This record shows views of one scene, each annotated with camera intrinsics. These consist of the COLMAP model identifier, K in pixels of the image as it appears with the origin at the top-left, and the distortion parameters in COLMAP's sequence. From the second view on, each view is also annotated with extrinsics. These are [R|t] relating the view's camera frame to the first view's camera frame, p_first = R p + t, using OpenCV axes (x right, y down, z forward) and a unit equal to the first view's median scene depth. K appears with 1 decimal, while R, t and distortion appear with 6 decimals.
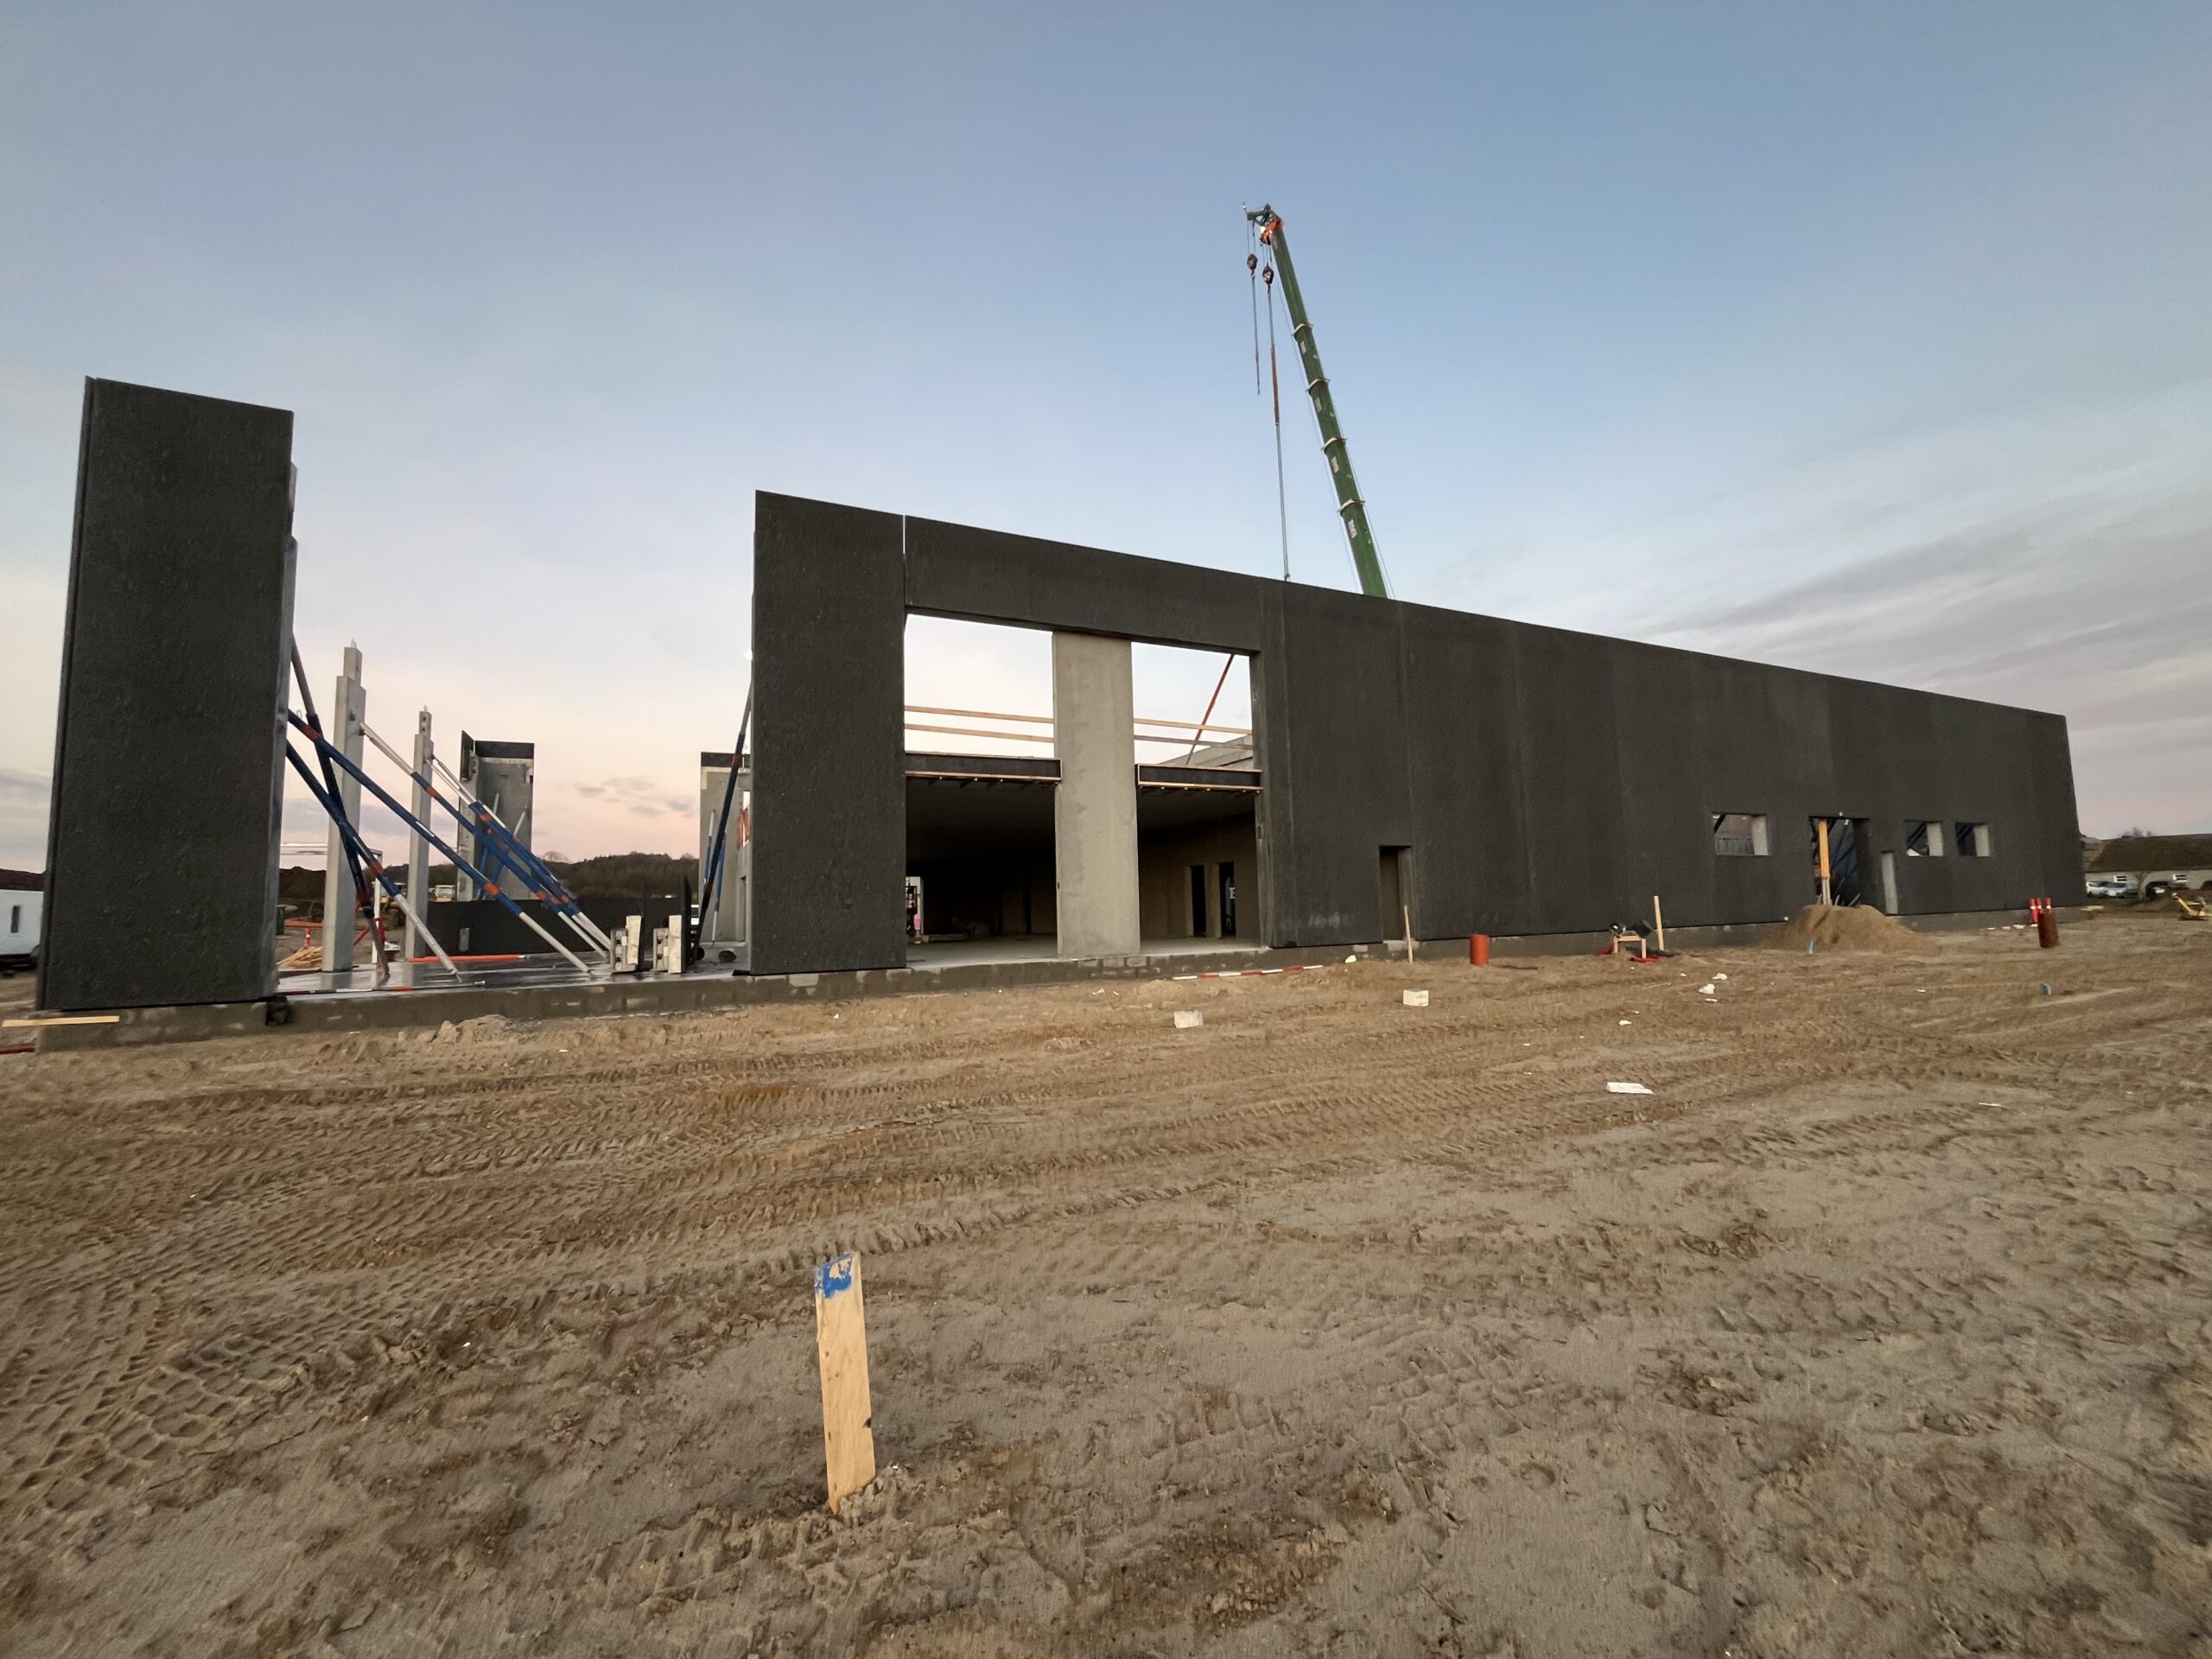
lens RADIAL K [[894.4, 0, 1106.0], [0, 894.4, 829.2], [0, 0, 1]] dist [-0.000884, -0.000006]
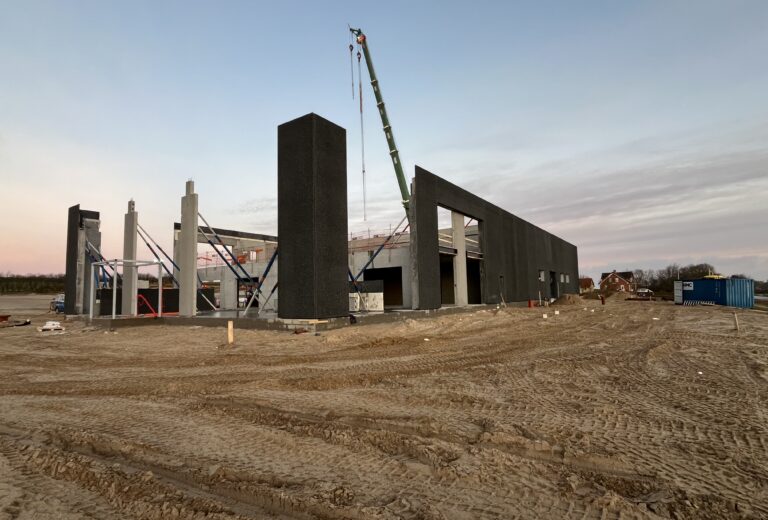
lens RADIAL K [[396.3, 0, 383.7], [0, 396.3, 261.4], [0, 0, 1]] dist [0.003977, 0.000162]
pose [[0.876601, 0.047776, 0.478840, -0.863879], [-0.042968, 0.998856, -0.021001, 0.011978], [-0.479296, -0.002165, 0.877651, -0.172002]]
